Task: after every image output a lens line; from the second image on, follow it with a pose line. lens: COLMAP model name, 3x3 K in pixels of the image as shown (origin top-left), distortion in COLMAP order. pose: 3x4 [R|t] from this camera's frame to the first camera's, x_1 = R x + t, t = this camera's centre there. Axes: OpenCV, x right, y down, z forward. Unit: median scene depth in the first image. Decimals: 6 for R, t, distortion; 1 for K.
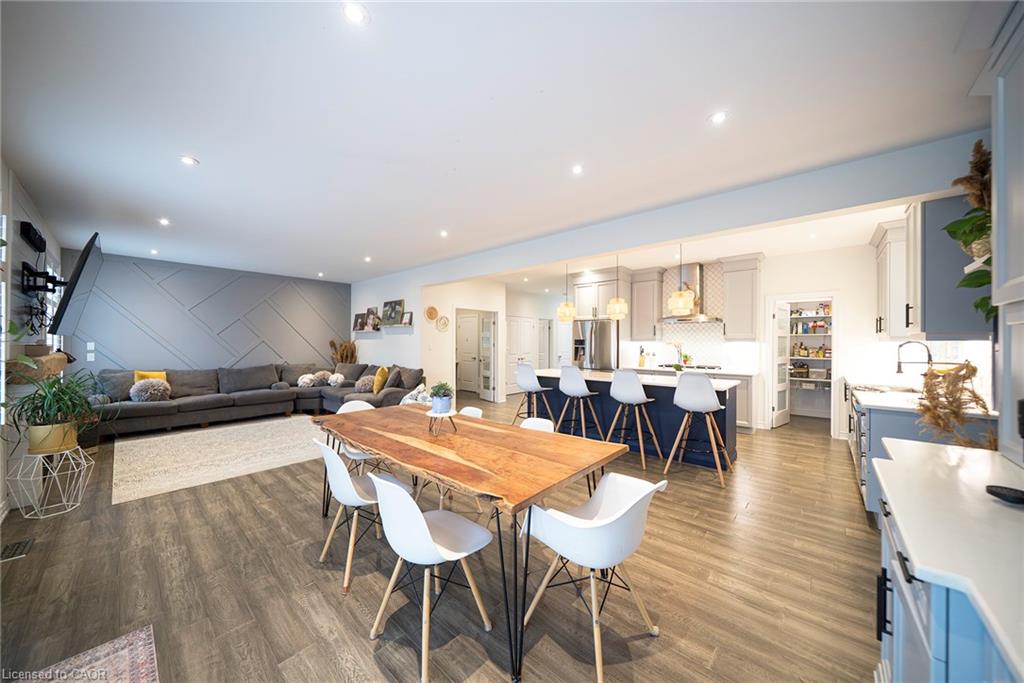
lens RADIAL K [[354.6, 0, 506.7], [0, 354.6, 342.8], [0, 0, 1]] dist [-0.004005, 0.001034]
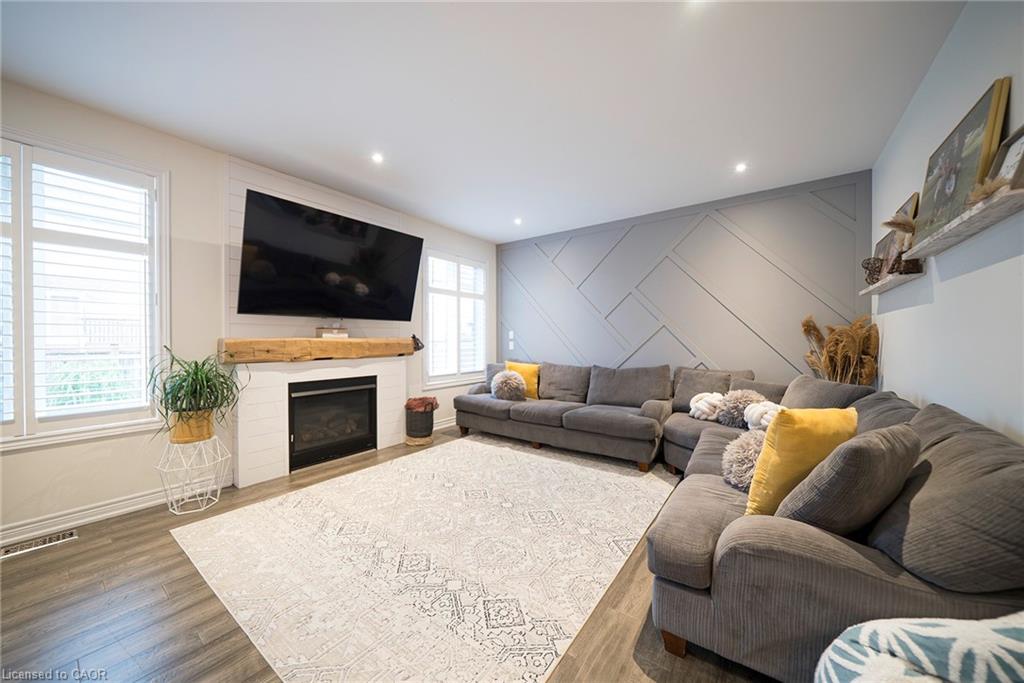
lens RADIAL K [[354.6, 0, 508.0], [0, 354.6, 342.6], [0, 0, 1]] dist [-0.004005, 0.001034]
pose [[0.084257, 0.007188, -0.996418, -0.135110], [0.002344, 0.999970, 0.007412, 0.020488], [0.996441, -0.002961, 0.084238, 0.785486]]
